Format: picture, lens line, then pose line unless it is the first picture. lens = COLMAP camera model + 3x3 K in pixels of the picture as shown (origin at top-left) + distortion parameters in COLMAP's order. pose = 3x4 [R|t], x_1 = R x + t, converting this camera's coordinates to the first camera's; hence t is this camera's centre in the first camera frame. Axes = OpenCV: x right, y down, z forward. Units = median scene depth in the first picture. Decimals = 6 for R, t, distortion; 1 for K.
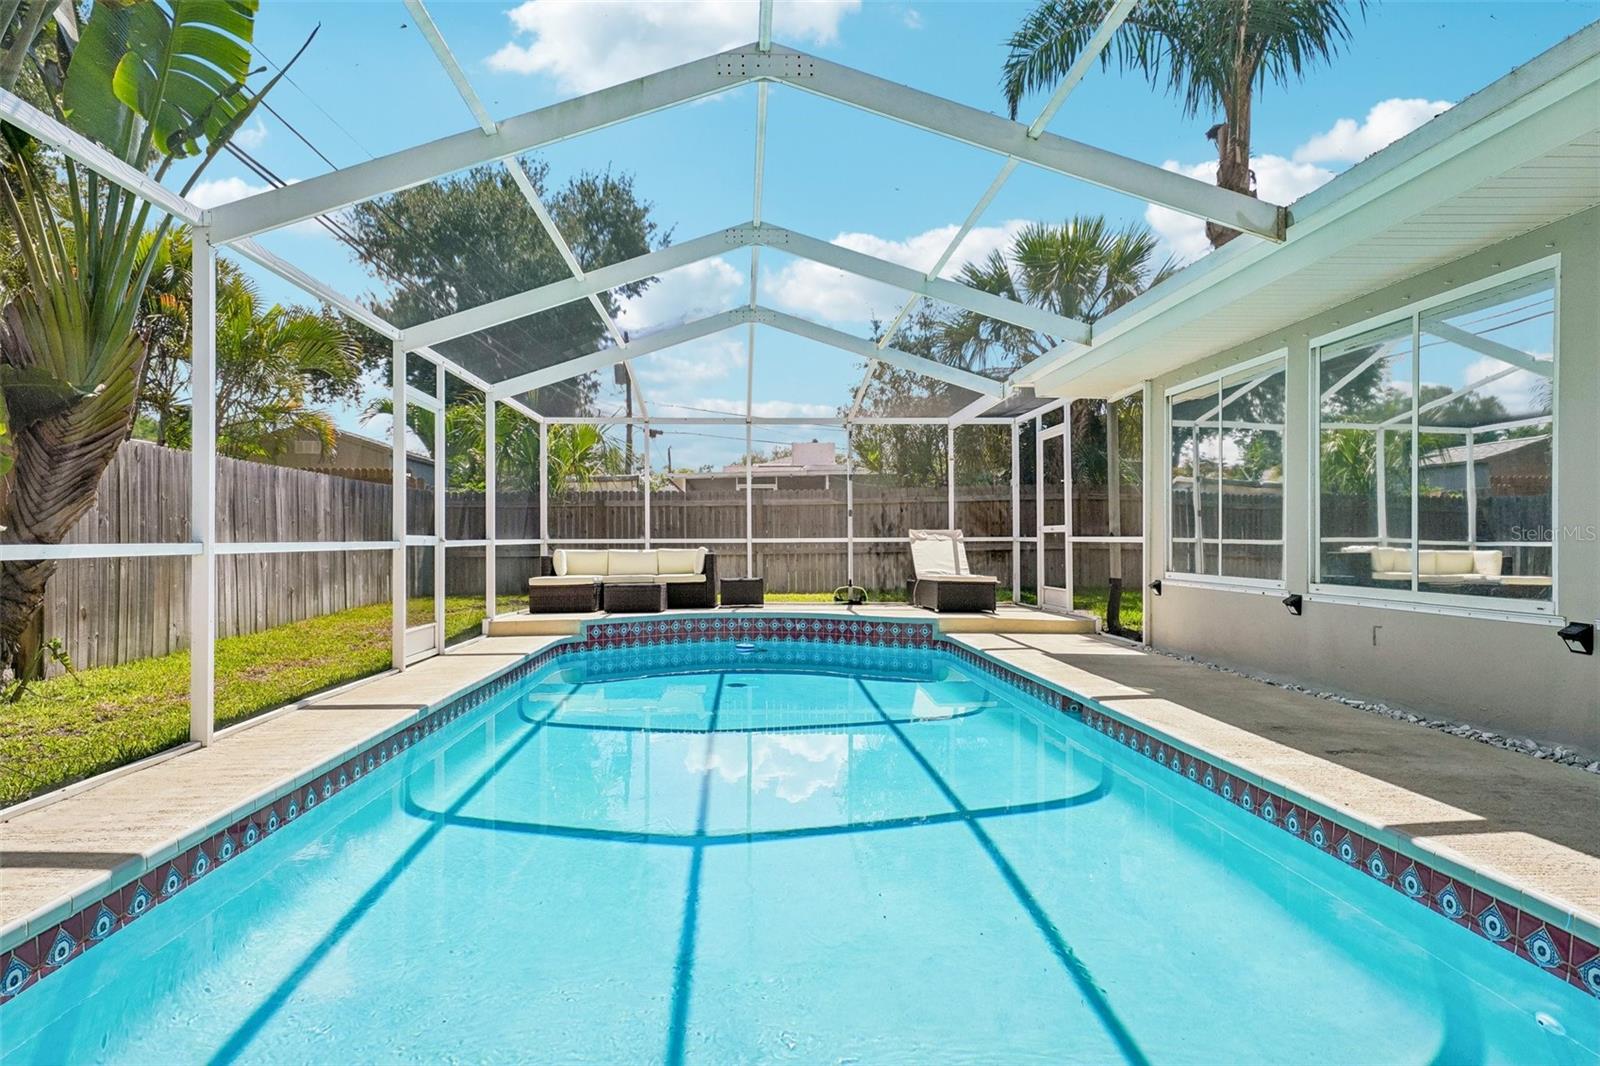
lens RADIAL K [[920.0, 0, 800.0], [0, 920.0, 533.0], [0, 0, 1]] dist [0.023299, -0.000227]
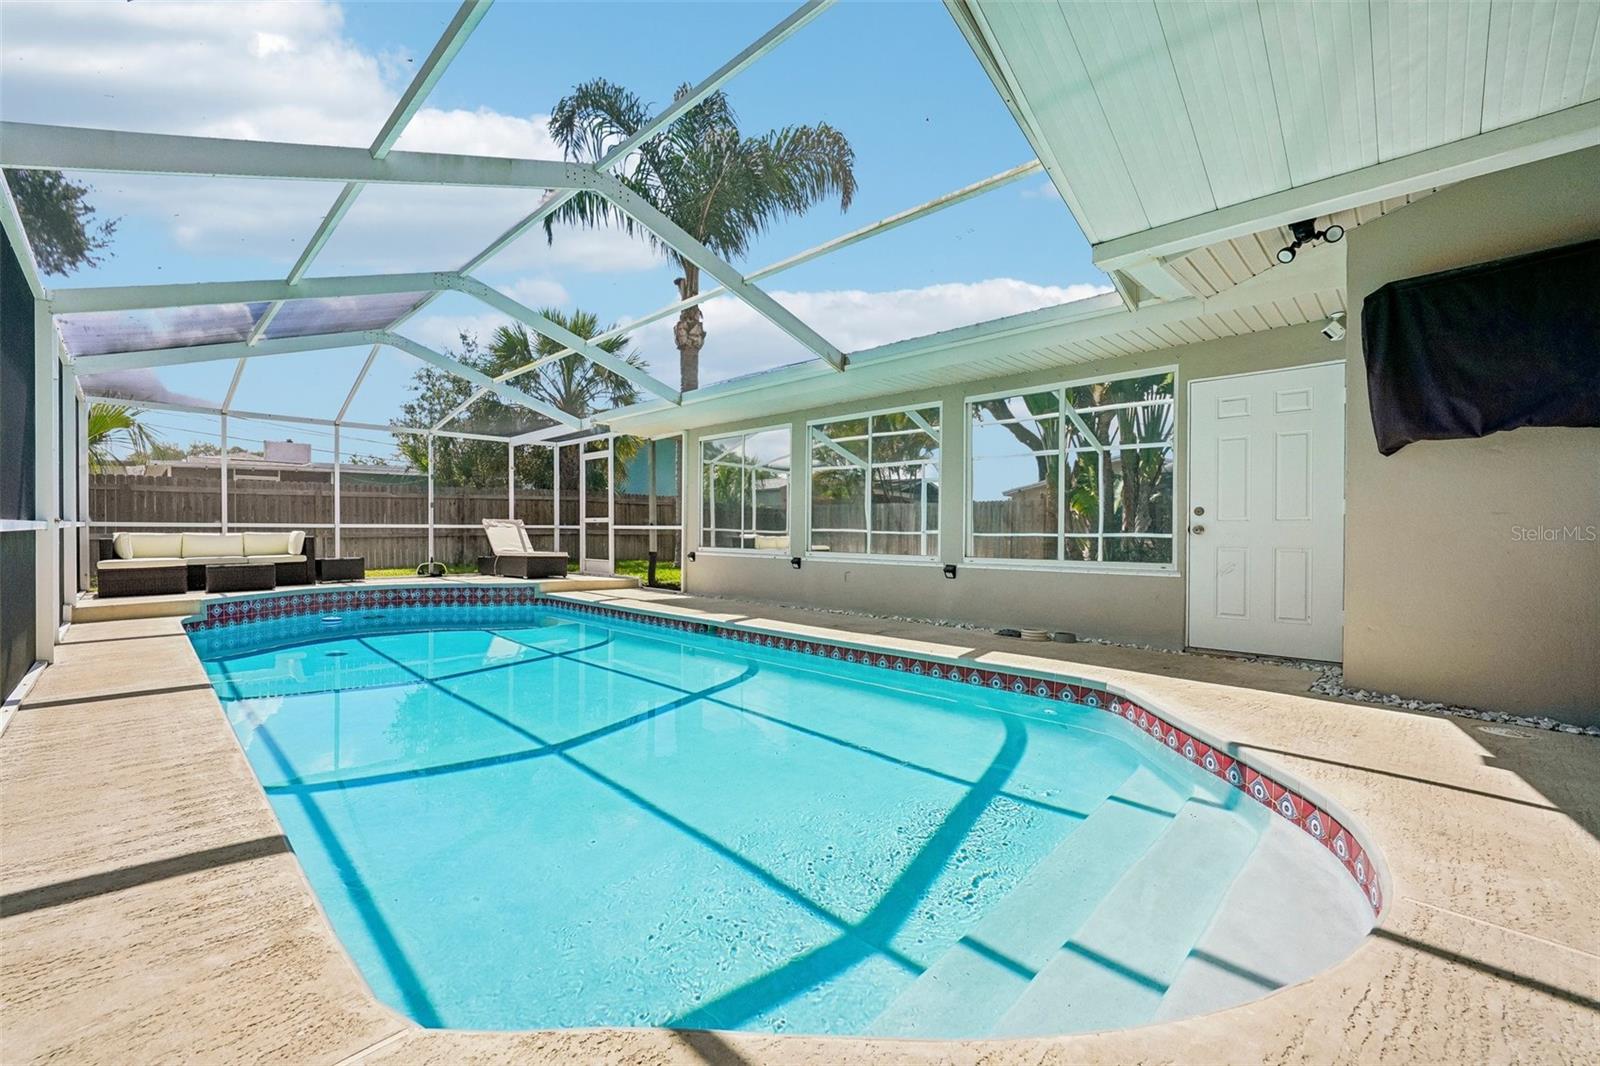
lens RADIAL K [[642.9, 0, 741.7], [0, 642.9, 531.6], [0, 0, 1]] dist [-0.003503, -0.000317]
pose [[0.763312, 0.005718, 0.646005, -0.221884], [-0.012737, 0.999900, 0.006199, 0.004785], [-0.645905, -0.012960, 0.763308, 0.052533]]
